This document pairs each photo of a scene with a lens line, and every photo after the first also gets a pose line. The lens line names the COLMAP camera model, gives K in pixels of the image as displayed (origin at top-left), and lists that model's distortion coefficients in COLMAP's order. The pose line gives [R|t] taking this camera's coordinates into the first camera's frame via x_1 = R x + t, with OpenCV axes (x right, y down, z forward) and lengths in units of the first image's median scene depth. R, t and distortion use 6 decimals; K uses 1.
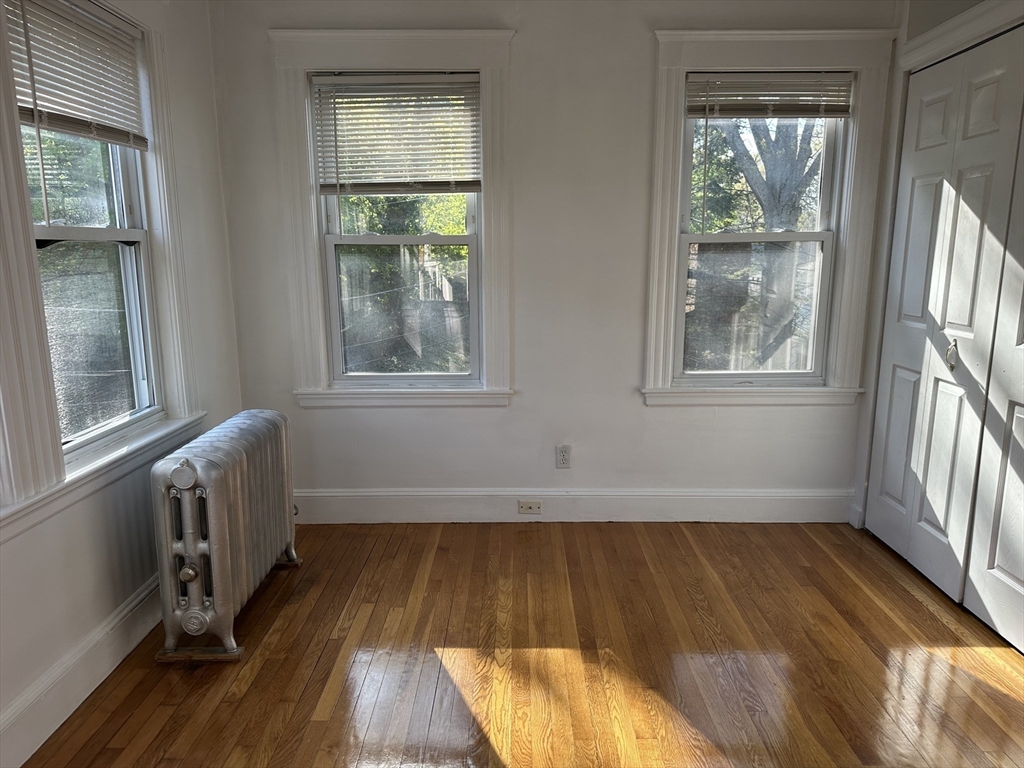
lens RADIAL K [[707.3, 0, 511.4], [0, 707.3, 391.0], [0, 0, 1]] dist [0.095103, -0.134888]
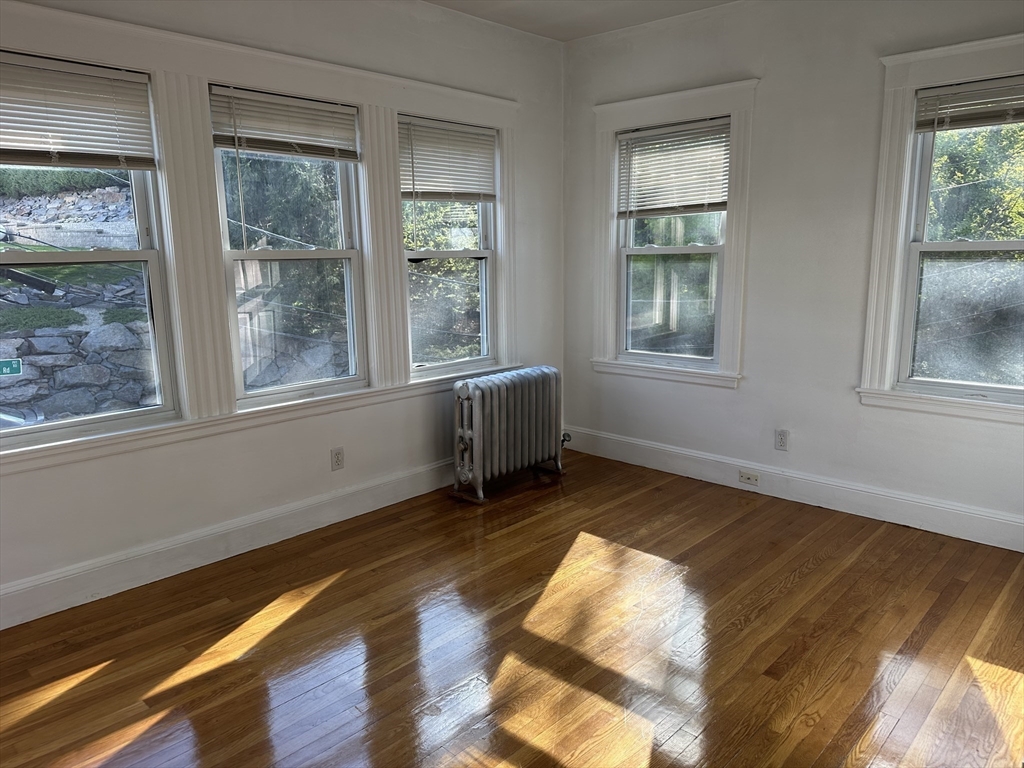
lens RADIAL K [[707.3, 0, 511.4], [0, 707.3, 391.0], [0, 0, 1]] dist [0.095103, -0.134888]
pose [[0.730993, 0.125098, -0.670820, 0.576394], [-0.120490, 0.991269, 0.053559, 0.007360], [0.671663, 0.041676, 0.739684, -0.154890]]
